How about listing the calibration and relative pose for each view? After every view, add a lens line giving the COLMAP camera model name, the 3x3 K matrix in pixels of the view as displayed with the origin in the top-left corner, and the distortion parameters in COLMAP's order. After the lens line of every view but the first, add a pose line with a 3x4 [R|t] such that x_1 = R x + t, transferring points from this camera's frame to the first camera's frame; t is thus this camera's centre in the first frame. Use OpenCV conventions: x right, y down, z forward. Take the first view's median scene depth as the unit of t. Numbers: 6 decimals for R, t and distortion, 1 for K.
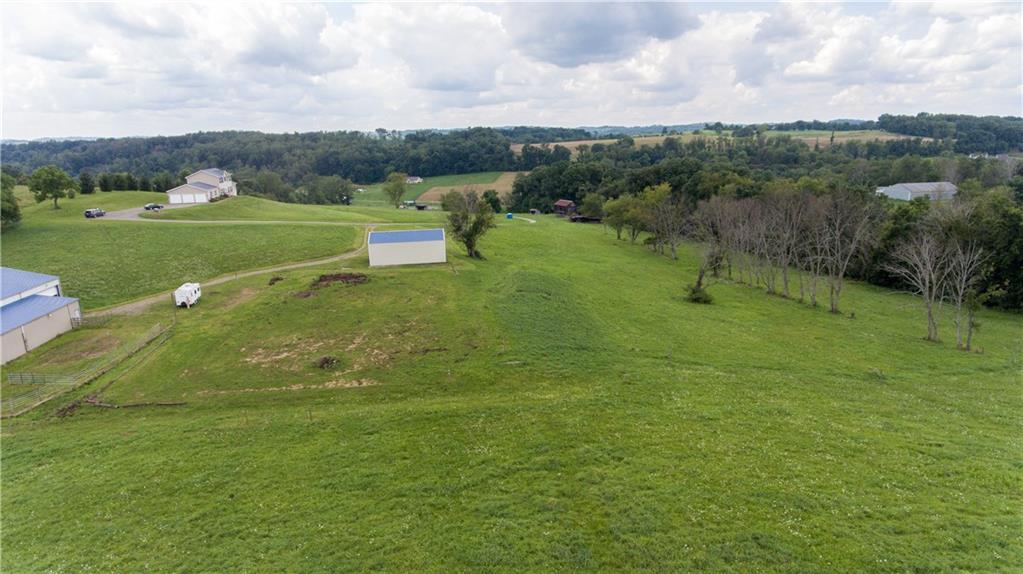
lens RADIAL K [[605.4, 0, 511.5], [0, 605.4, 287.0], [0, 0, 1]] dist [-0.000715, -0.000732]
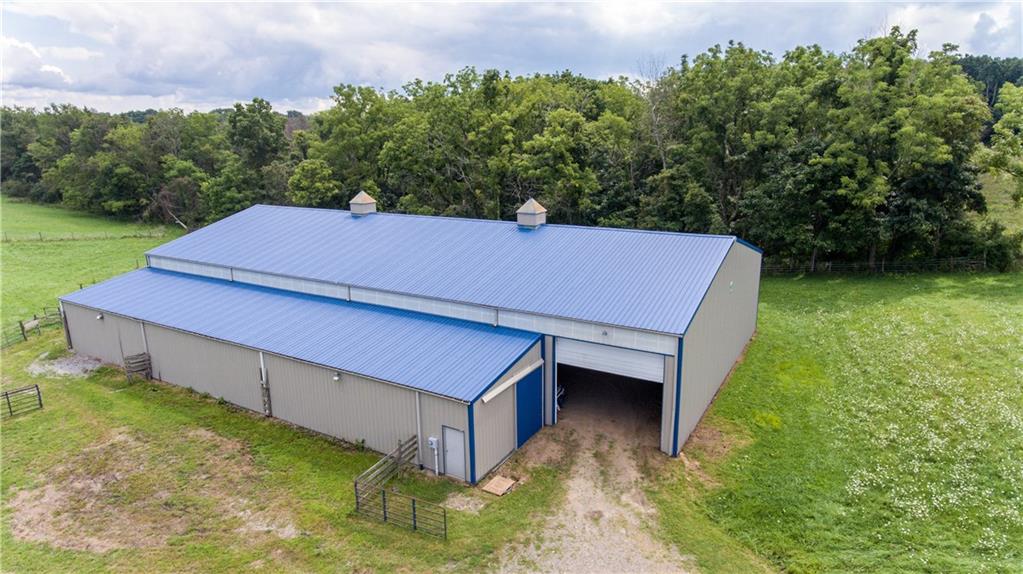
lens RADIAL K [[605.4, 0, 511.5], [0, 605.4, 287.0], [0, 0, 1]] dist [-0.000715, -0.000732]
pose [[-0.611217, 0.226712, -0.758298, -0.125208], [-0.166394, 0.899875, 0.403160, -0.031255], [0.773774, 0.372595, -0.512295, 0.262815]]
